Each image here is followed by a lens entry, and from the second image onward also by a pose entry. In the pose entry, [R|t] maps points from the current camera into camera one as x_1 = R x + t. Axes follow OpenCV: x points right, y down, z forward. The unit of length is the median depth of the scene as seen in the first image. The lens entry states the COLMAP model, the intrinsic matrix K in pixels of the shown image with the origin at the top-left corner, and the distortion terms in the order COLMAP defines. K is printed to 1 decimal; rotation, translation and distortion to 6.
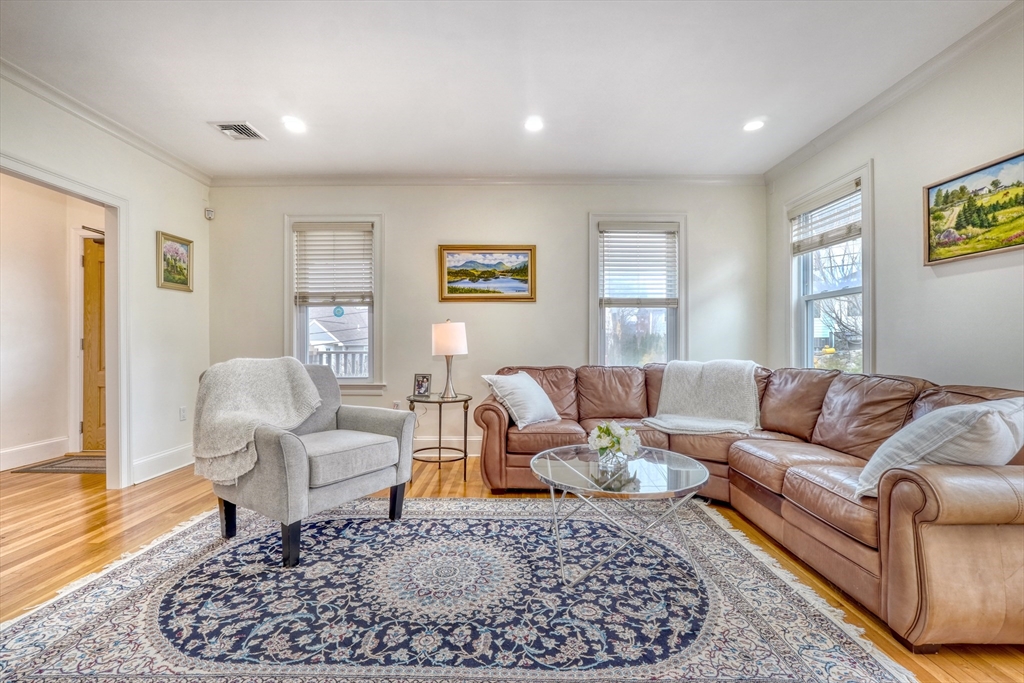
lens RADIAL K [[403.9, 0, 512.0], [0, 403.9, 341.5], [0, 0, 1]] dist [-0.000106, 0.000065]
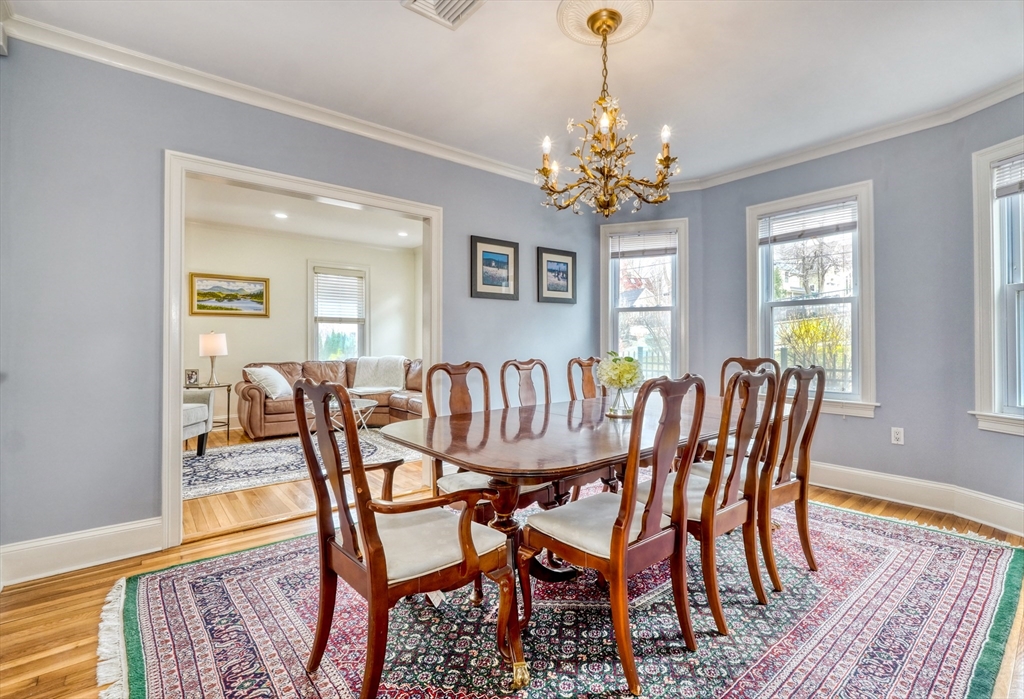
lens RADIAL K [[477.2, 0, 512.0], [0, 477.2, 349.5], [0, 0, 1]] dist [-0.001478, -0.000057]
pose [[0.766869, -0.010555, 0.641717, -0.384277], [-0.007536, 0.999648, 0.025448, -0.036019], [-0.641760, -0.024351, 0.766519, -0.894996]]
